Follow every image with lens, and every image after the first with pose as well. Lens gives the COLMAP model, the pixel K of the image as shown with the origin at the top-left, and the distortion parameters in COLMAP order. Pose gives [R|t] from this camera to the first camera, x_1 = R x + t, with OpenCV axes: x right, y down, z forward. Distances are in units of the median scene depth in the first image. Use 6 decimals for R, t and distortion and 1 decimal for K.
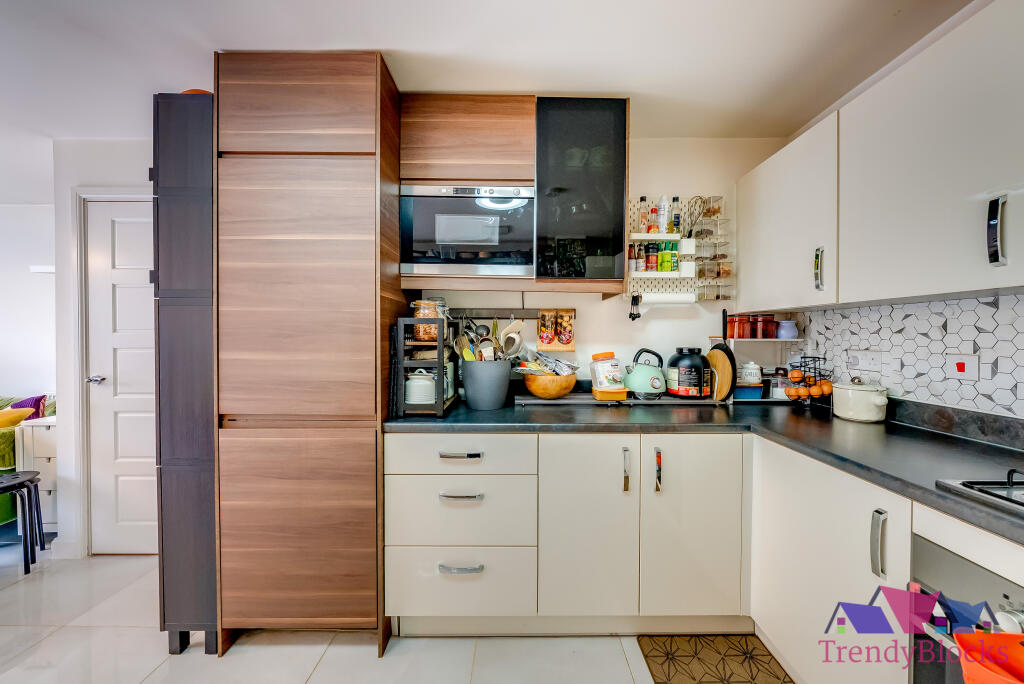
lens RADIAL K [[347.0, 0, 513.3], [0, 347.0, 338.8], [0, 0, 1]] dist [-0.001111, -0.000009]
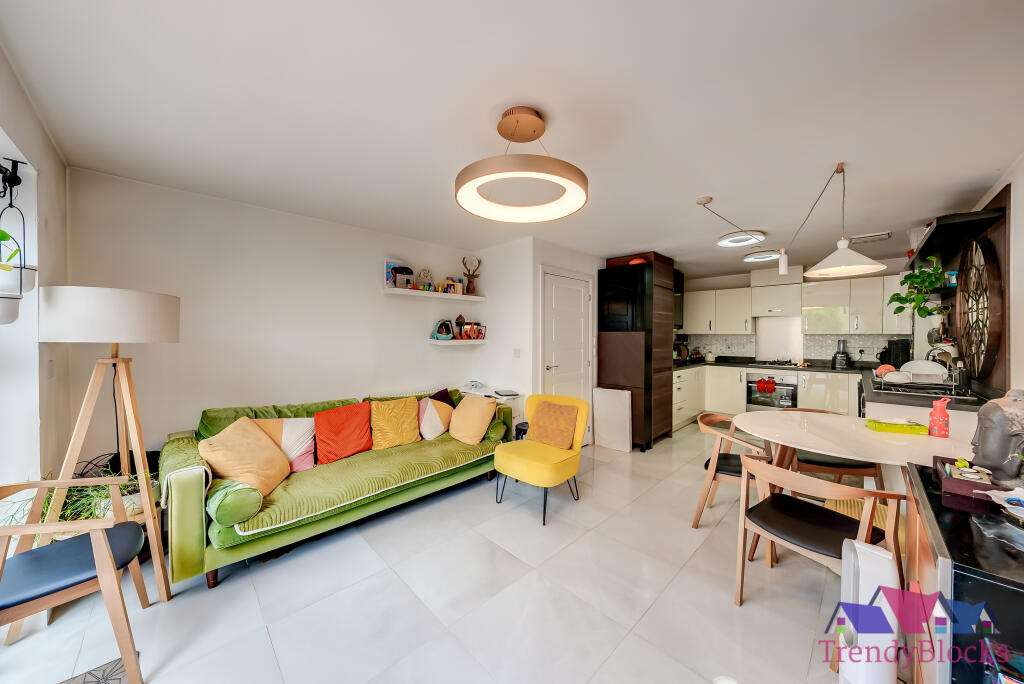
lens RADIAL K [[347.0, 0, 513.3], [0, 347.0, 338.8], [0, 0, 1]] dist [-0.001111, -0.000009]
pose [[0.712798, -0.006309, 0.701341, -3.880008], [0.005528, 0.999979, 0.003378, -0.069044], [-0.701347, 0.001469, 0.712818, -0.333562]]
